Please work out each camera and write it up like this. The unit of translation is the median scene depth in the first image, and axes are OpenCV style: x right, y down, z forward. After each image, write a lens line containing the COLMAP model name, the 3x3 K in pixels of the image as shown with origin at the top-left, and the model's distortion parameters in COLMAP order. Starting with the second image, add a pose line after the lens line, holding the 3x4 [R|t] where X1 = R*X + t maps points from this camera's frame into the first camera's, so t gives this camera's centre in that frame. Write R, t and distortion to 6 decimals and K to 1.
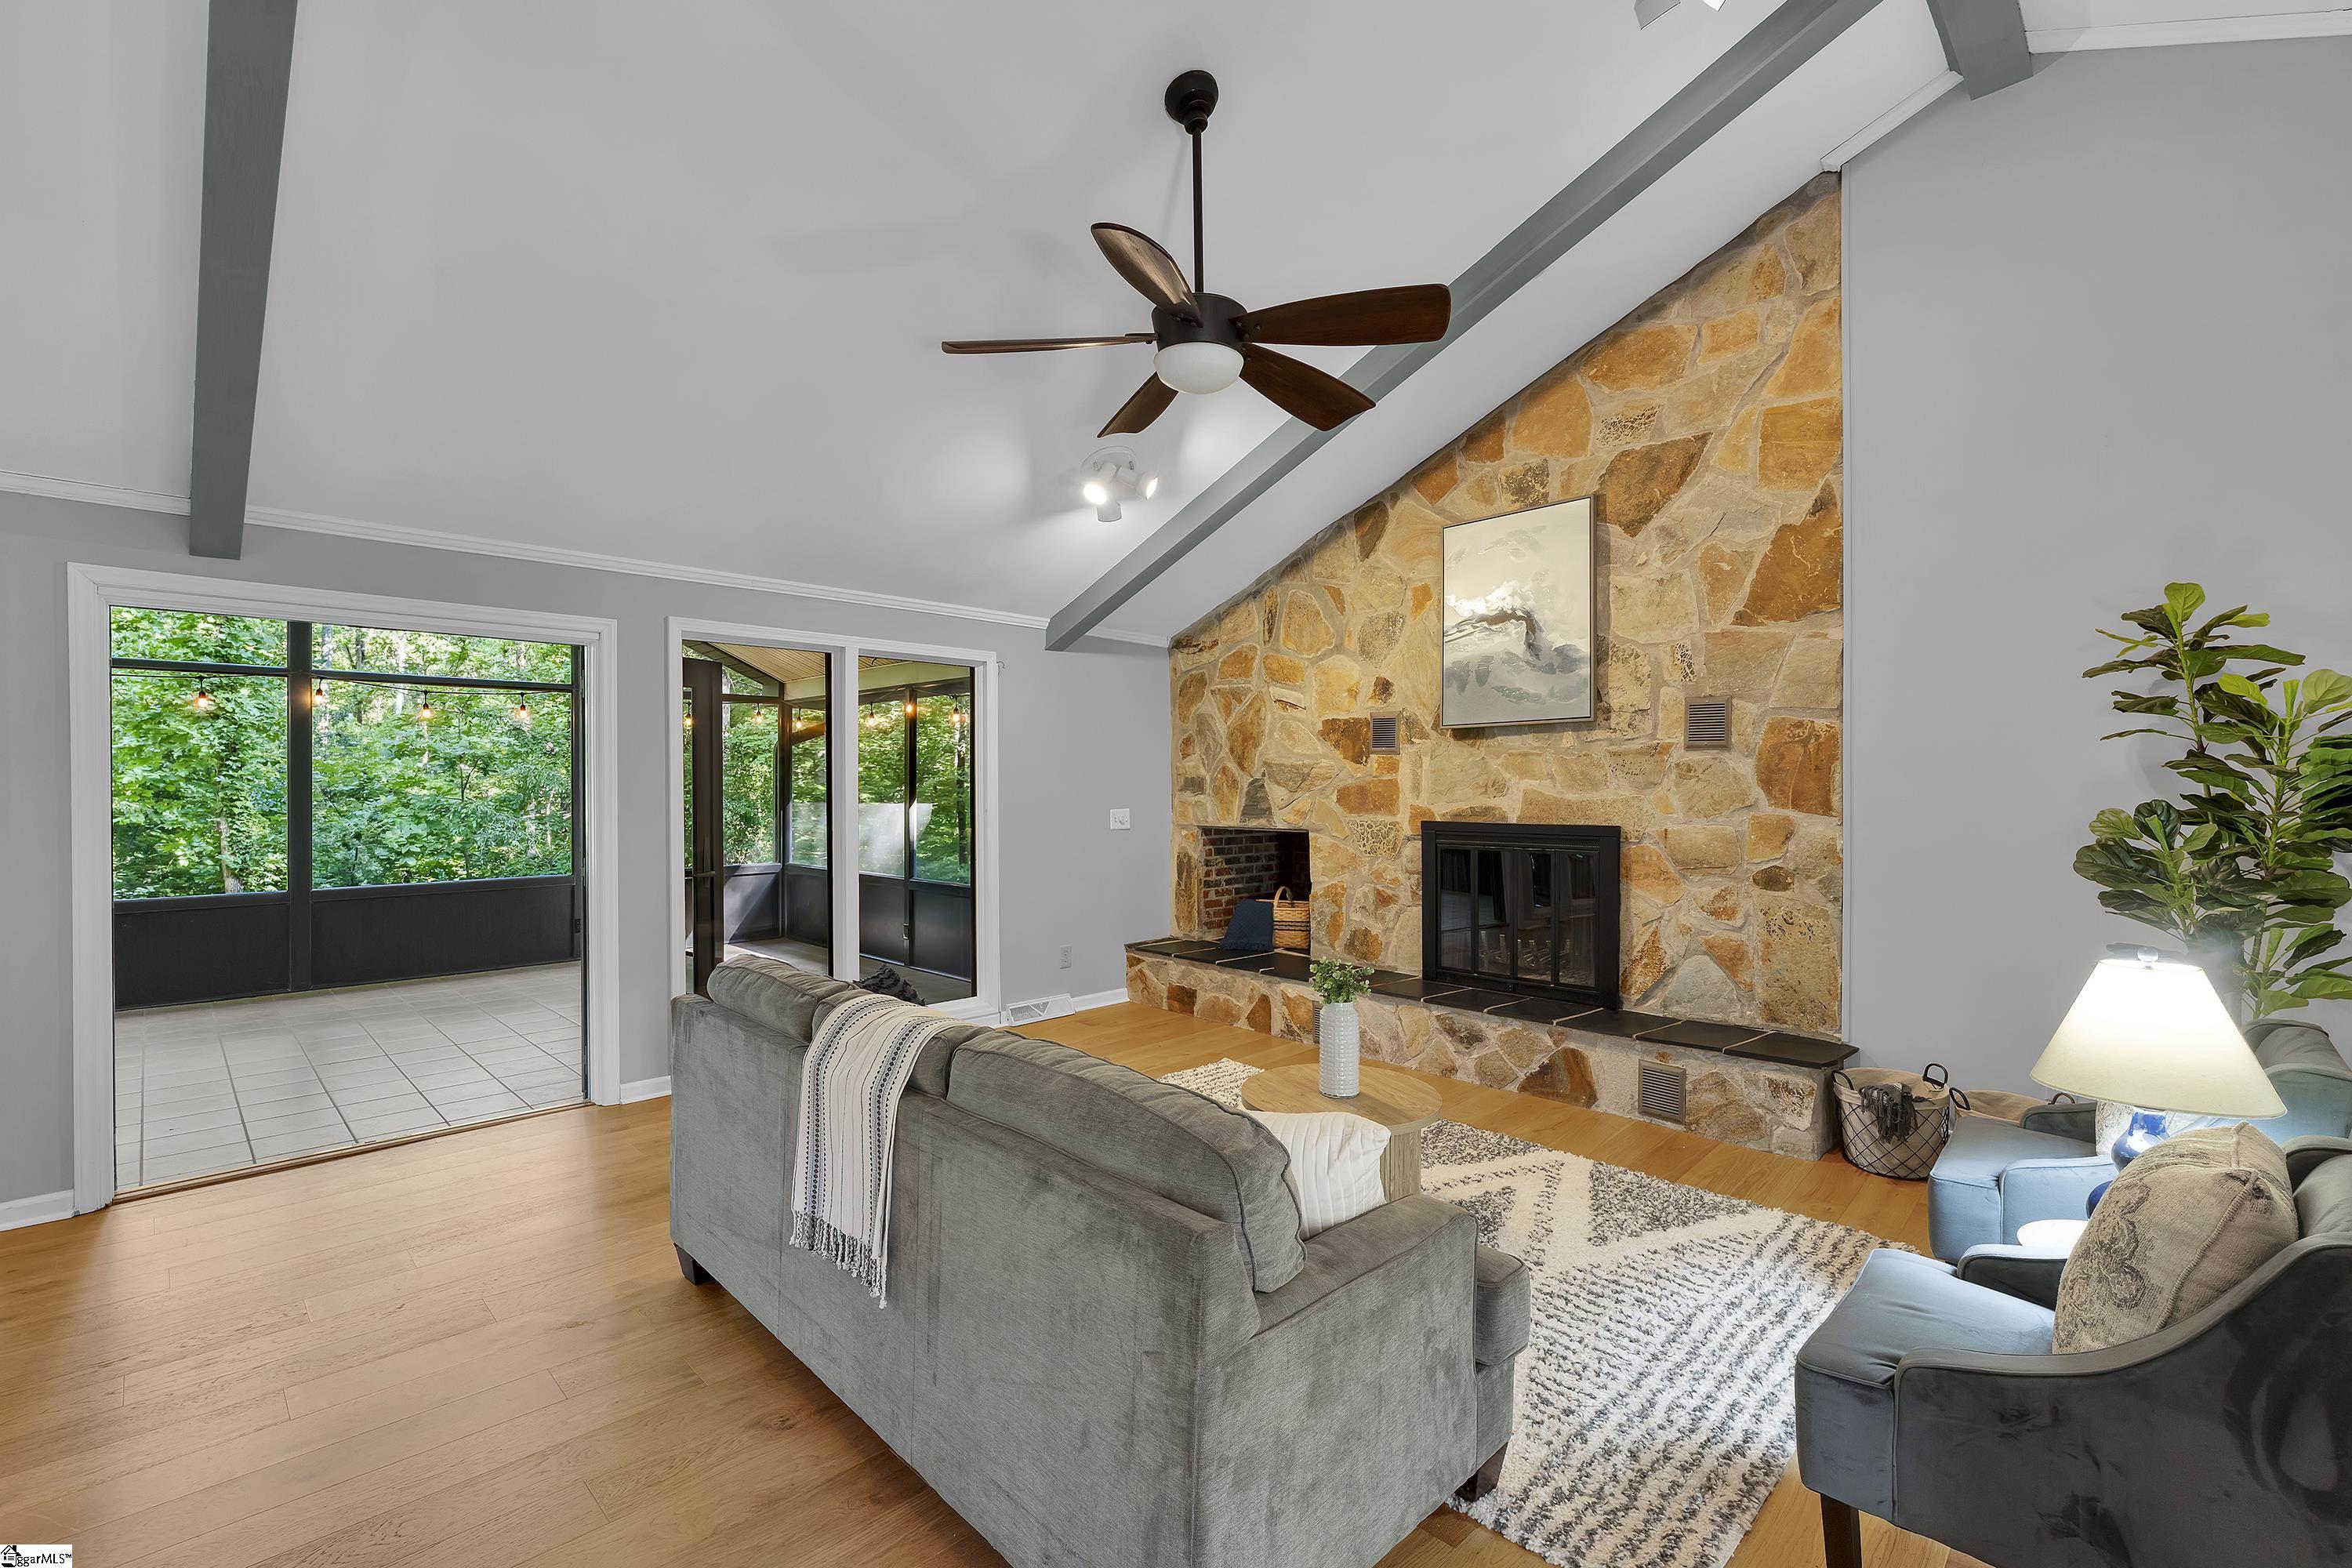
lens RADIAL K [[1023.5, 0, 1163.4], [0, 1023.5, 782.6], [0, 0, 1]] dist [-0.014412, 0.000648]
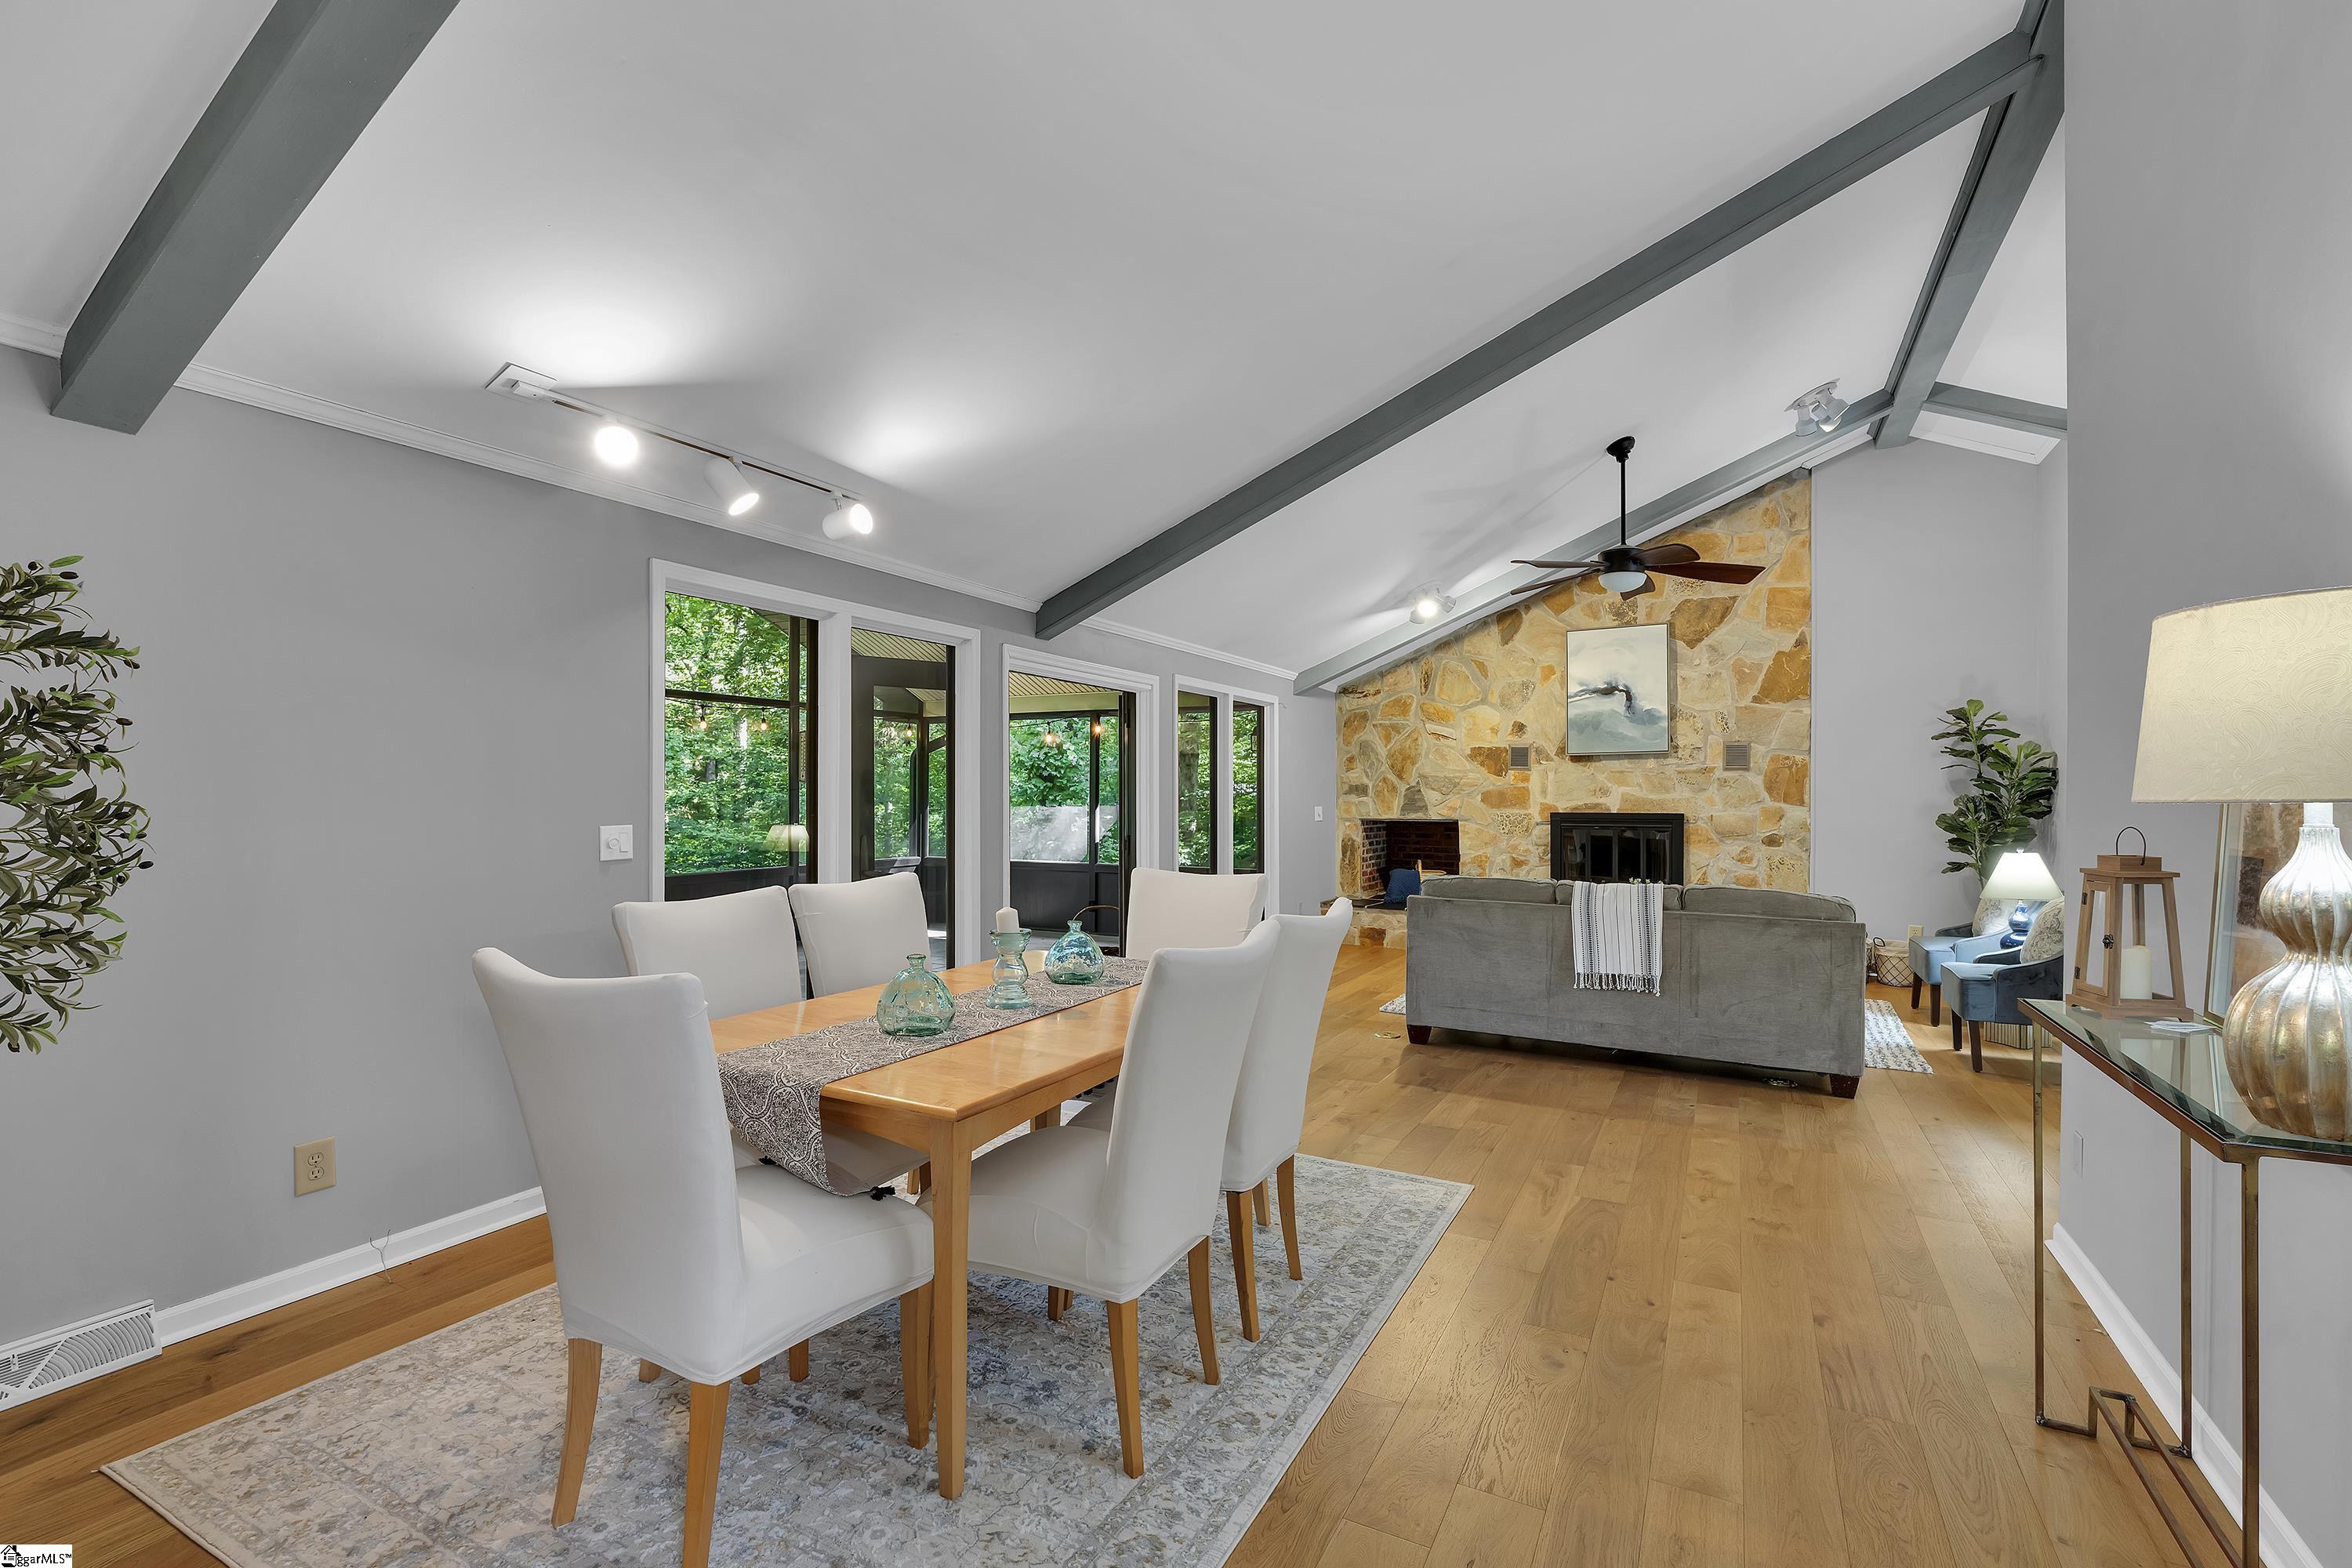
lens RADIAL K [[1023.5, 0, 1201.8], [0, 1023.5, 789.8], [0, 0, 1]] dist [-0.014412, 0.000648]
pose [[0.955718, 0.006029, 0.294222, -0.798752], [-0.004808, 0.999977, -0.004875, 0.013422], [-0.294244, 0.003244, 0.955725, -0.399272]]
